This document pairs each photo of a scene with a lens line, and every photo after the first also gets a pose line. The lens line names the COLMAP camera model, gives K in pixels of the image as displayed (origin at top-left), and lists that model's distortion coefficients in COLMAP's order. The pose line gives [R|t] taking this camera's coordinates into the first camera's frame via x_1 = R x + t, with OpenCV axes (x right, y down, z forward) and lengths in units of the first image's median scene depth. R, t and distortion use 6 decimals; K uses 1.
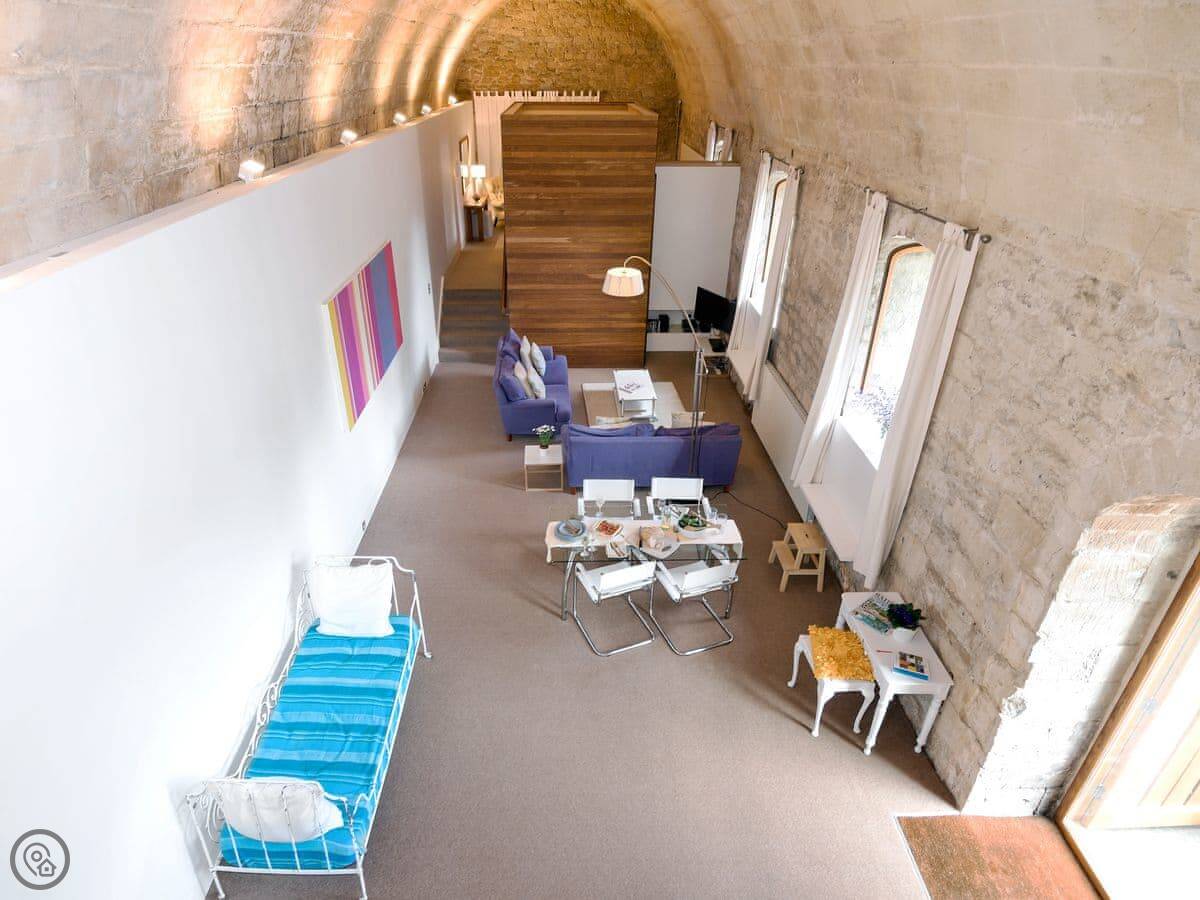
lens RADIAL K [[709.0, 0, 564.9], [0, 709.0, 439.1], [0, 0, 1]] dist [0.011088, -0.003778]
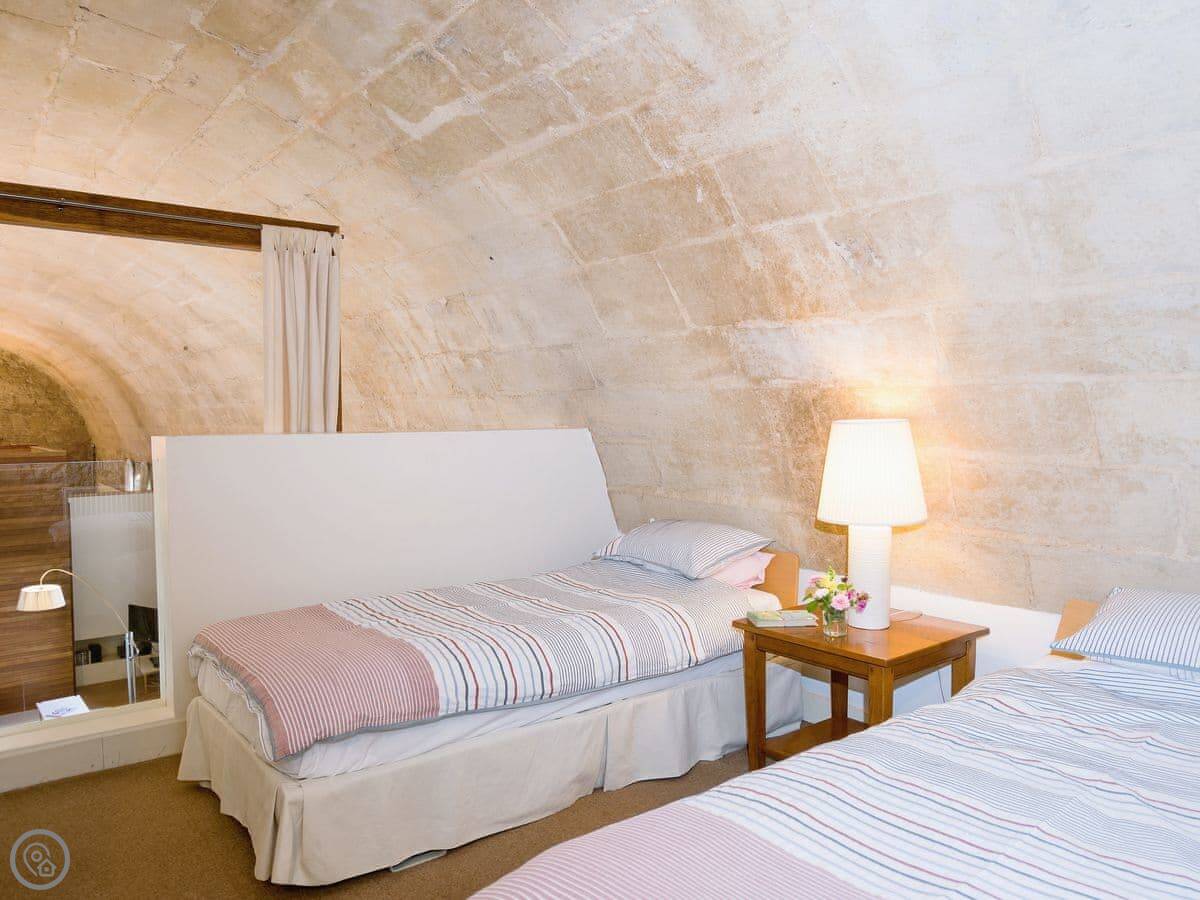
lens RADIAL K [[833.2, 0, 598.2], [0, 833.2, 448.0], [0, 0, 1]] dist [-0.024660, 0.000609]
pose [[0.772679, -0.030781, 0.634050, -0.034575], [0.303003, 0.895578, -0.325774, 0.176036], [-0.557814, 0.443838, 0.701321, -0.299618]]
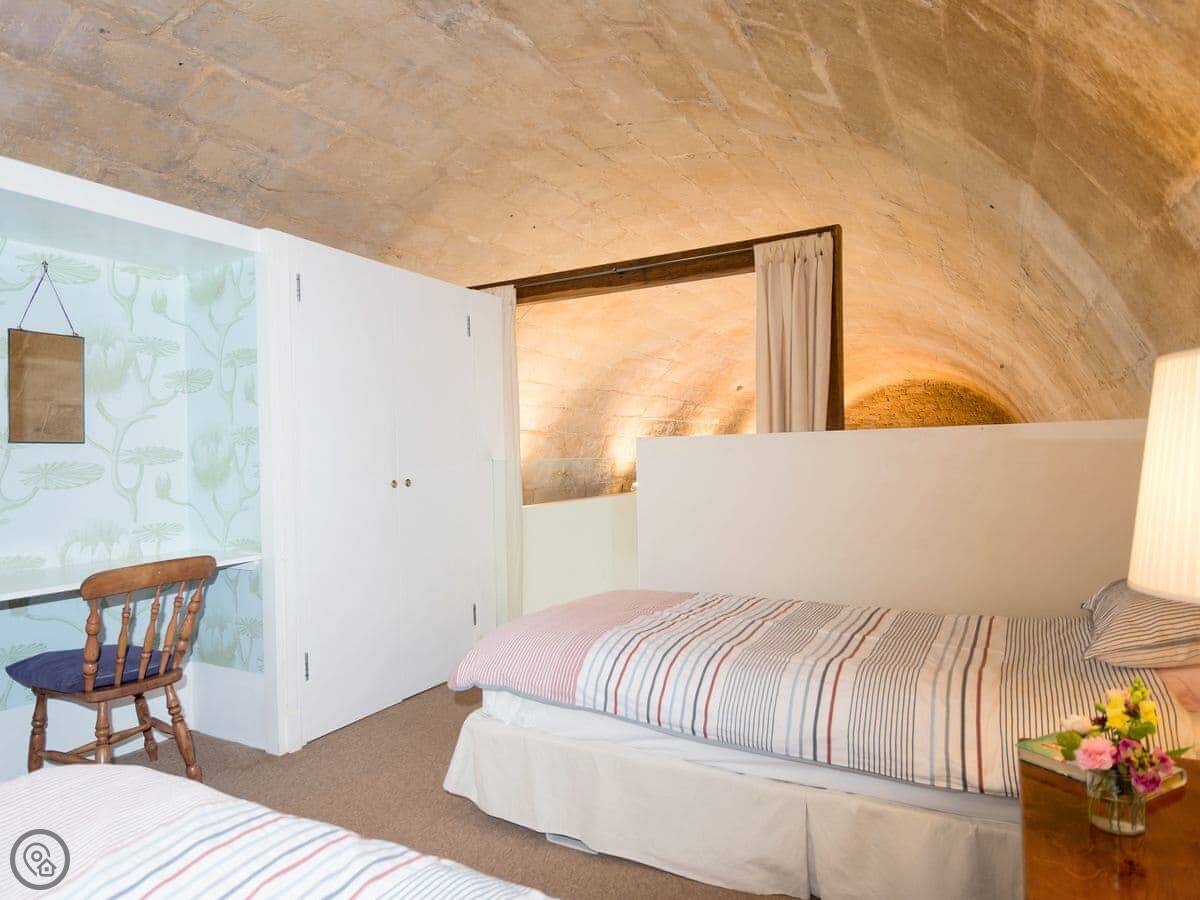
lens RADIAL K [[758.1, 0, 595.3], [0, 758.1, 453.0], [0, 0, 1]] dist [-0.006486, -0.005000]
pose [[0.873936, -0.030834, -0.485061, 0.192963], [-0.200723, 0.886011, -0.417966, 0.179073], [0.442657, 0.462638, 0.768128, -0.271131]]
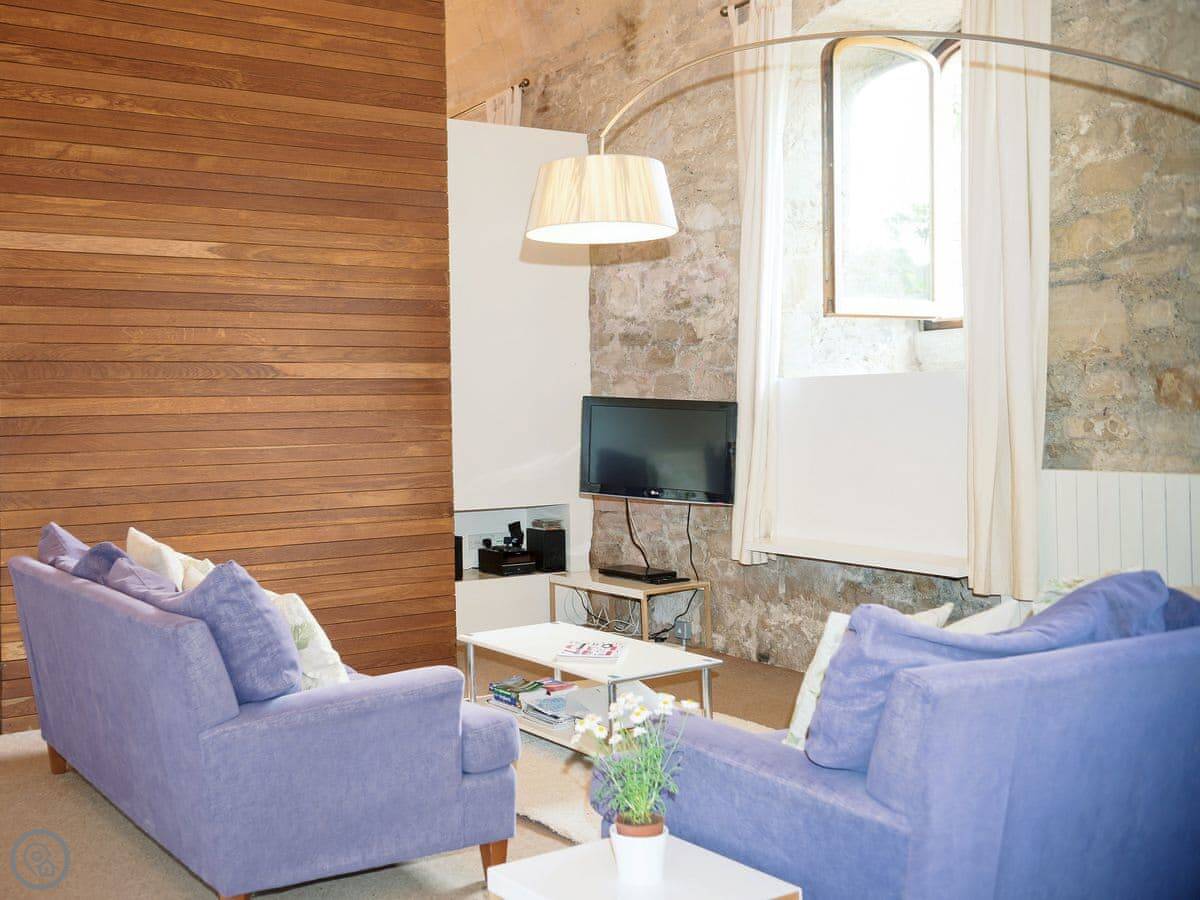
lens RADIAL K [[1330.7, 0, 595.2], [0, 1330.7, 449.6], [0, 0, 1]] dist [-0.042369, 0.000000]
pose [[0.812316, -0.031915, 0.582343, -0.198321], [0.286386, 0.891656, -0.350617, 0.042732], [-0.508060, 0.451587, 0.733447, 0.547218]]
